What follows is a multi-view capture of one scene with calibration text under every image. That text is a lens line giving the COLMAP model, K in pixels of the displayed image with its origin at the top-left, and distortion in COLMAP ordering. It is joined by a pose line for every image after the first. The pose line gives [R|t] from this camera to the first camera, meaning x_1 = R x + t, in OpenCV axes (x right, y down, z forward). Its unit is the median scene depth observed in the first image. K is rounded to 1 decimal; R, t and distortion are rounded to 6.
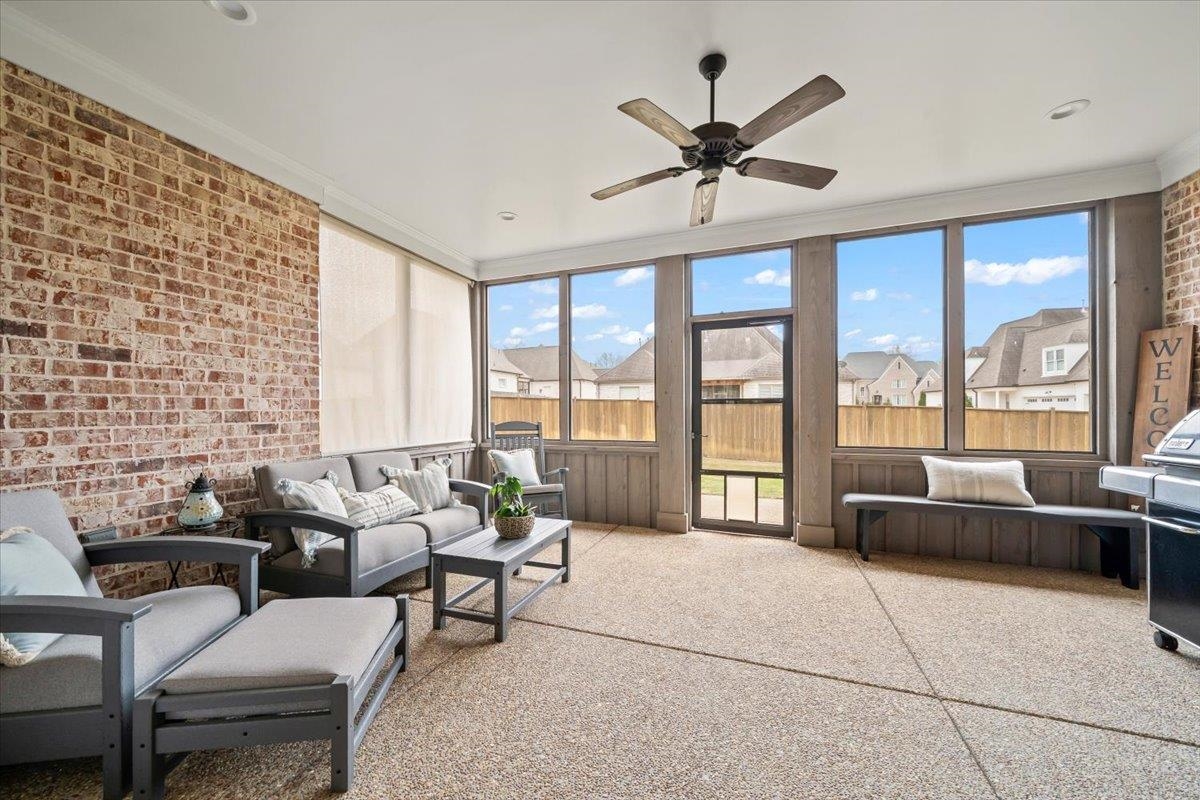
lens RADIAL K [[428.3, 0, 599.4], [0, 428.3, 408.9], [0, 0, 1]] dist [-0.004995, -0.000307]
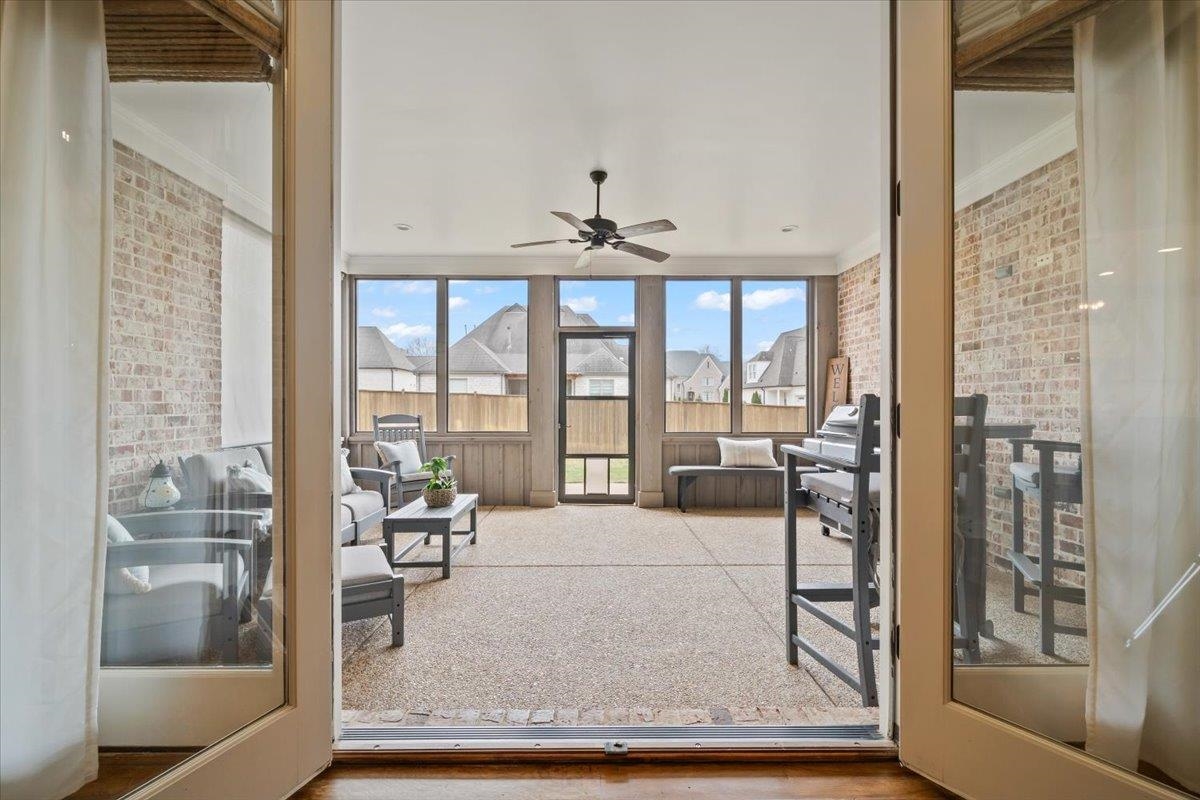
lens RADIAL K [[471.4, 0, 596.2], [0, 471.4, 396.6], [0, 0, 1]] dist [-0.002331, -0.000021]
pose [[0.929233, 0.011870, 0.369304, -0.241026], [-0.006578, 0.999857, -0.015586, -0.000117], [-0.369436, 0.012054, 0.929178, -0.369140]]
